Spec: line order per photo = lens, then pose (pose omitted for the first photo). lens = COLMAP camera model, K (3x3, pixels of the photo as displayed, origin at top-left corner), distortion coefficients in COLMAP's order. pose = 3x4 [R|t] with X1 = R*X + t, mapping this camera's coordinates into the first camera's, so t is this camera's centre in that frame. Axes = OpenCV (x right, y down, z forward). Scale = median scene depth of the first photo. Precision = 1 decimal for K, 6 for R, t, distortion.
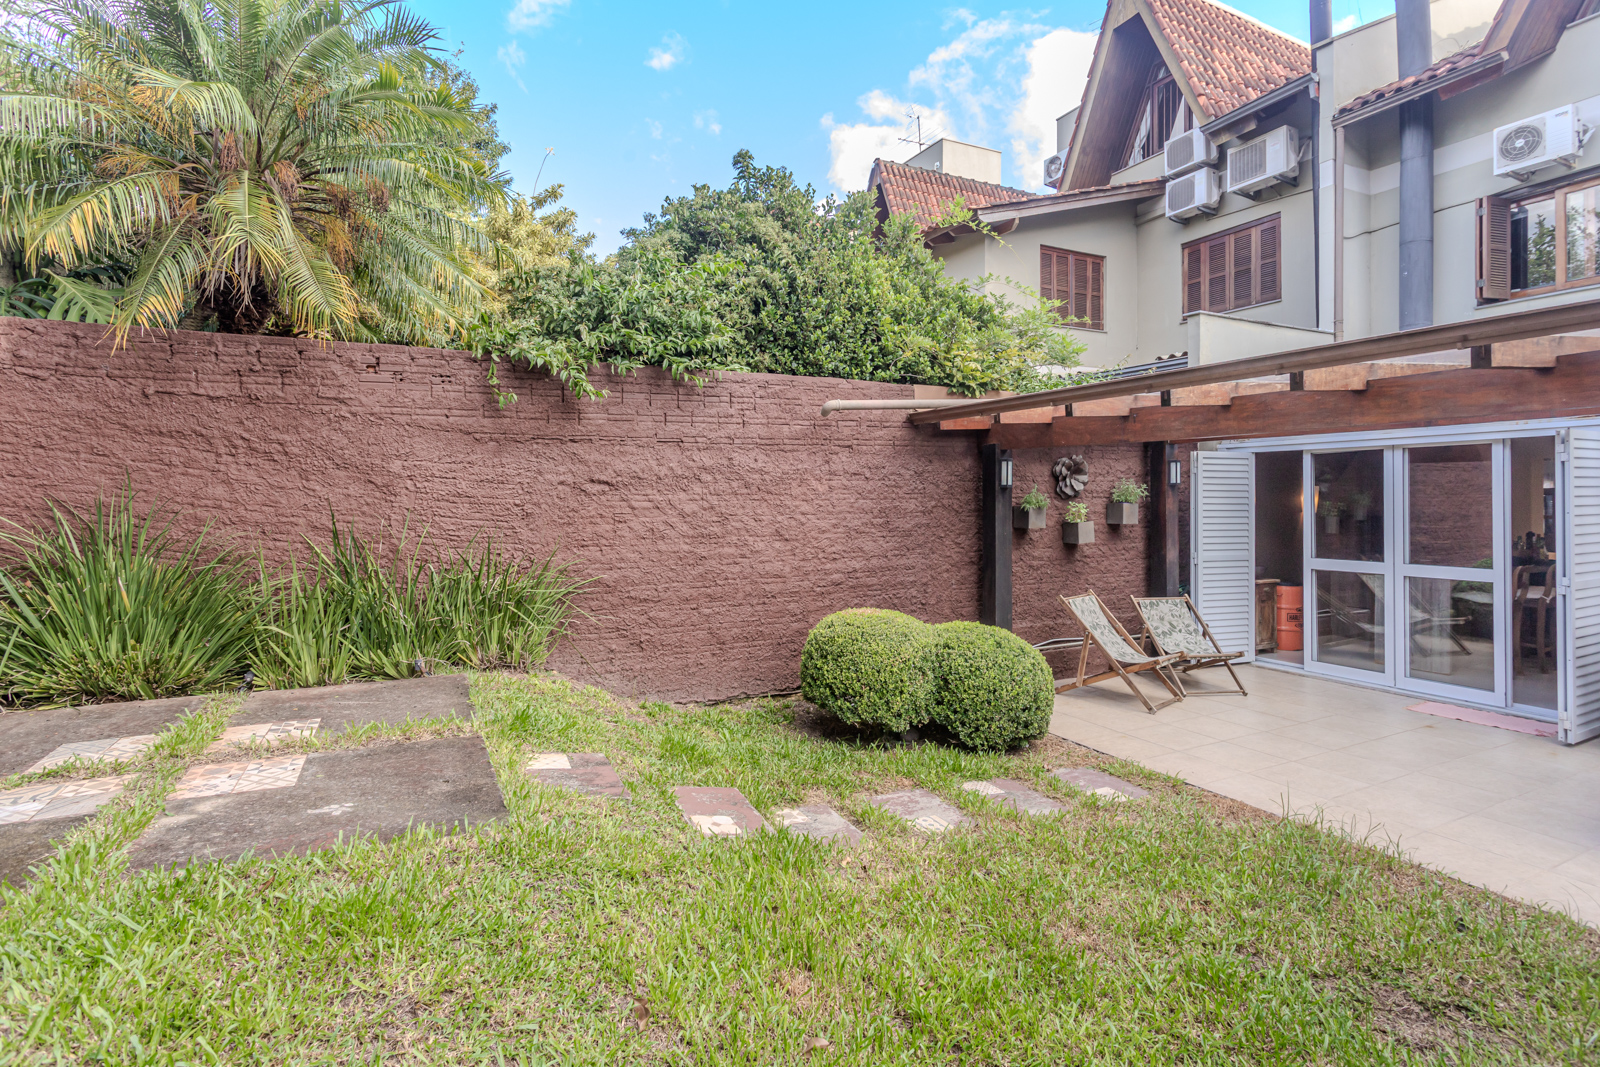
lens RADIAL K [[769.2, 0, 804.4], [0, 769.2, 492.6], [0, 0, 1]] dist [-0.001180, 0.001143]
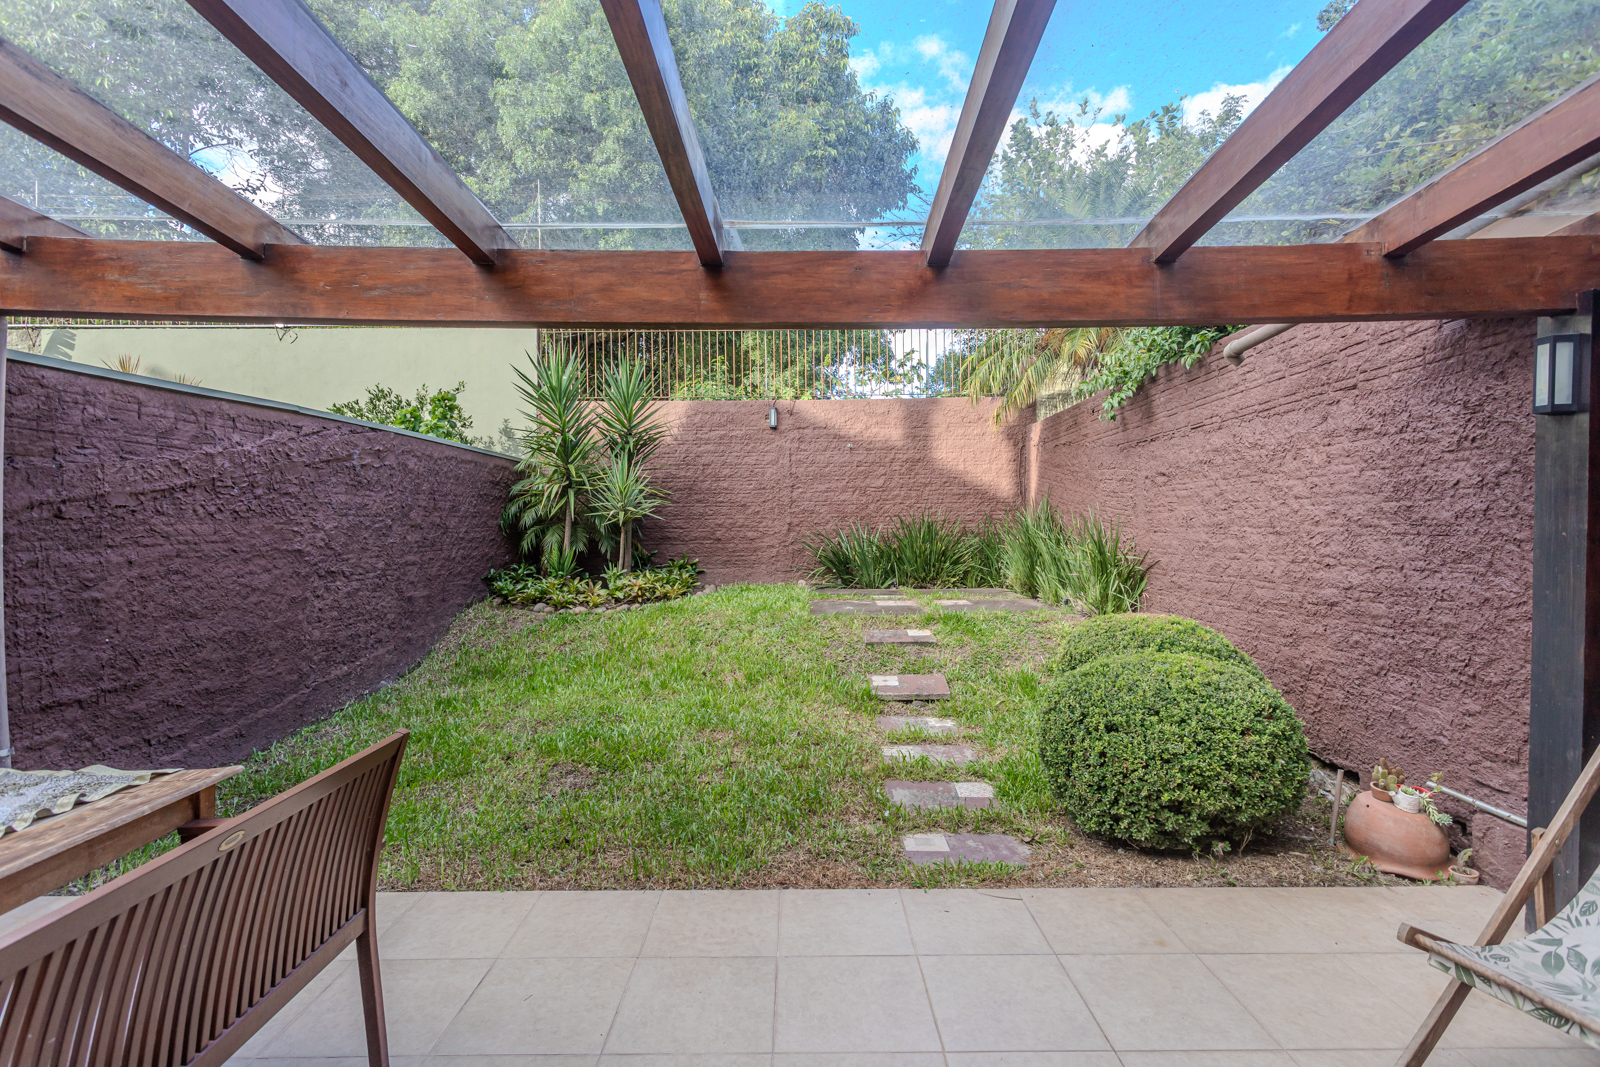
lens RADIAL K [[752.4, 0, 806.1], [0, 752.4, 530.9], [0, 0, 1]] dist [-0.000442, 0.001477]
pose [[-0.431578, 0.007282, -0.902046, 0.825007], [0.004859, 0.999972, 0.005748, 0.052398], [0.902062, -0.001902, -0.431602, 0.892779]]
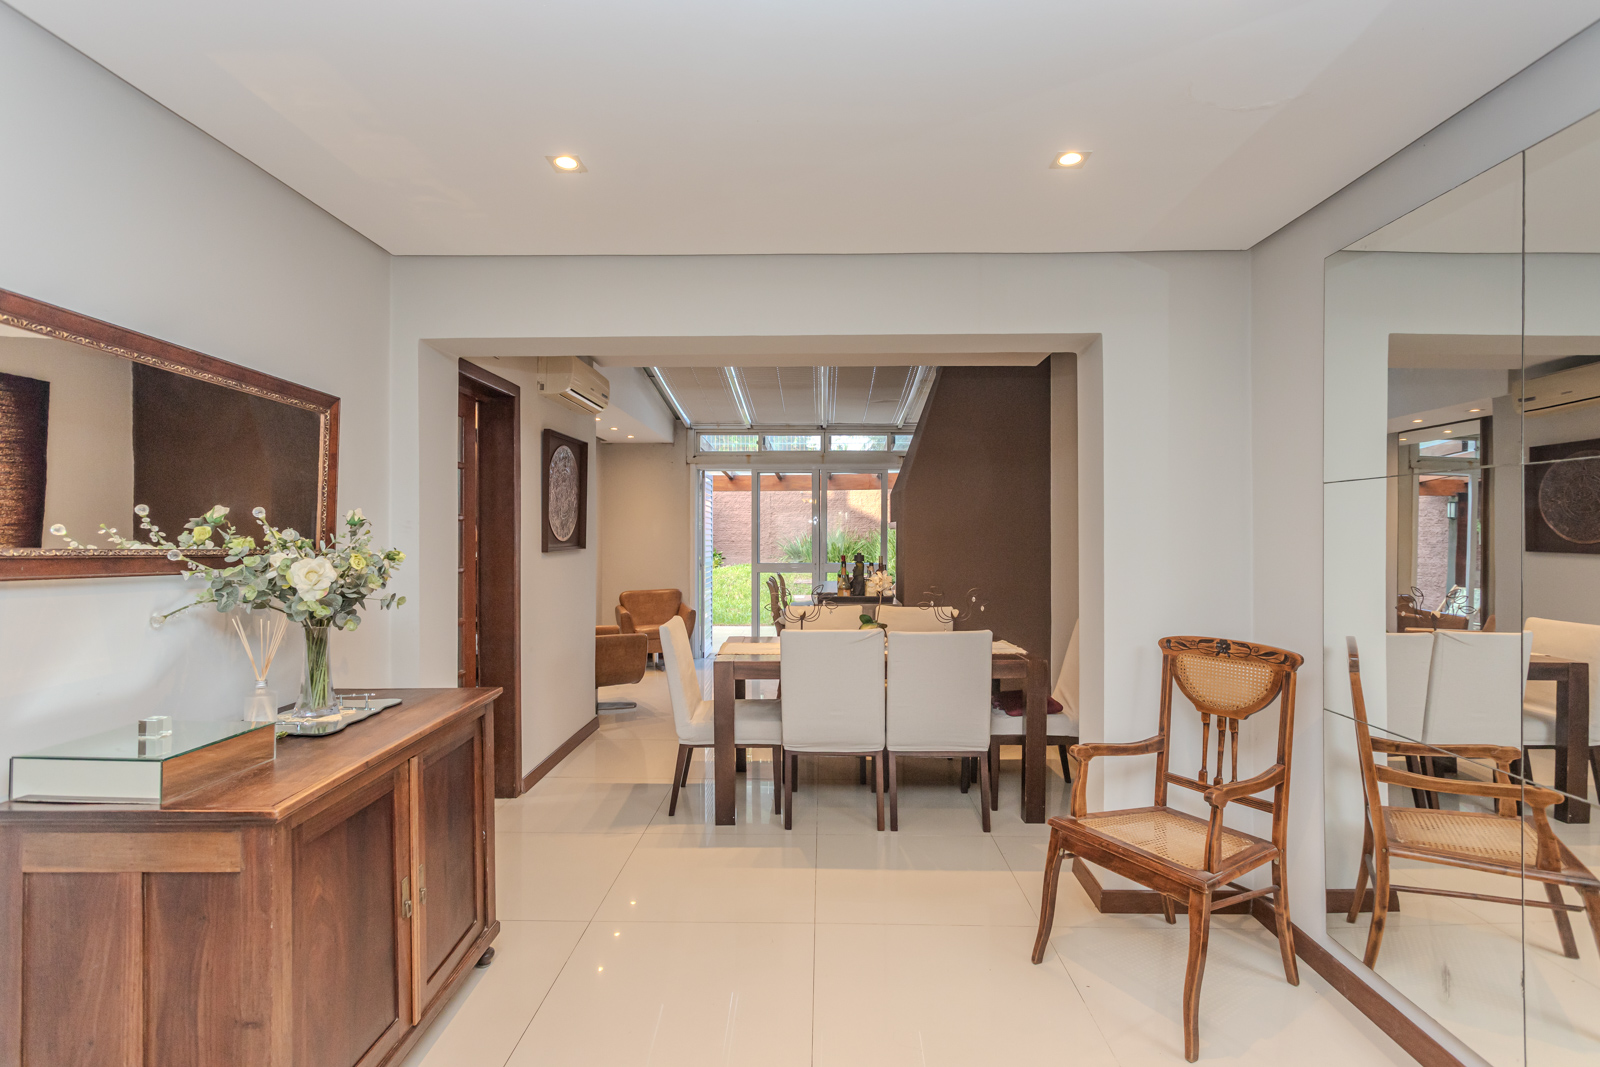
lens RADIAL K [[768.2, 0, 800.0], [0, 768.2, 533.5], [0, 0, 1]] dist [0.026658, 0.000793]
pose [[-0.458904, 0.002522, -0.888482, 2.066954], [0.004634, 0.999989, 0.000445, 0.046883], [0.888474, -0.003913, -0.458910, 1.681435]]
